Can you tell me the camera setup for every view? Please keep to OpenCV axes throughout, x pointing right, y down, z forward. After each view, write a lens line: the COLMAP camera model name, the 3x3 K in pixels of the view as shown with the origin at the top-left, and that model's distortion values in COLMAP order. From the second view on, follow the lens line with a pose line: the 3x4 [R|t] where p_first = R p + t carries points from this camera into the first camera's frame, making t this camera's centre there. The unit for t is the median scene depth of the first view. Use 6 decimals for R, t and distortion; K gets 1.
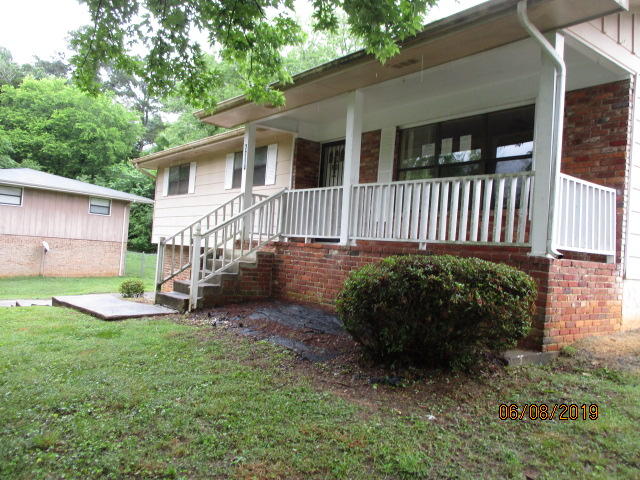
lens RADIAL K [[530.2, 0, 320.0], [0, 530.2, 240.0], [0, 0, 1]] dist [-0.011077, 0.001274]
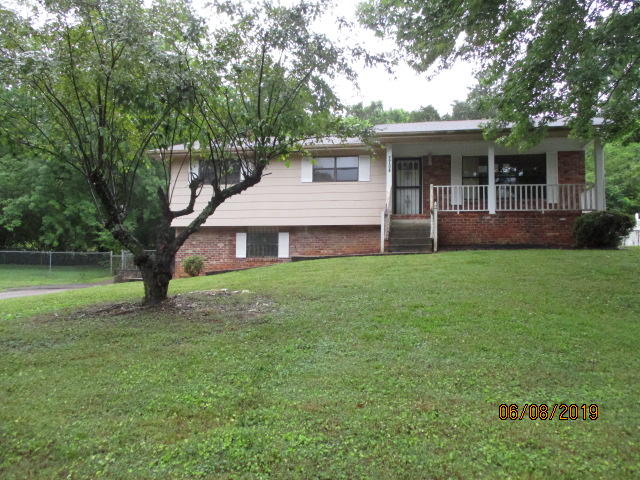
lens RADIAL K [[530.2, 0, 320.0], [0, 530.2, 240.0], [0, 0, 1]] dist [-0.011077, 0.001274]
pose [[0.742628, -0.023130, 0.669305, -1.780697], [0.028462, 0.999590, 0.002964, 0.083120], [-0.669100, 0.016849, 0.742982, -0.070892]]
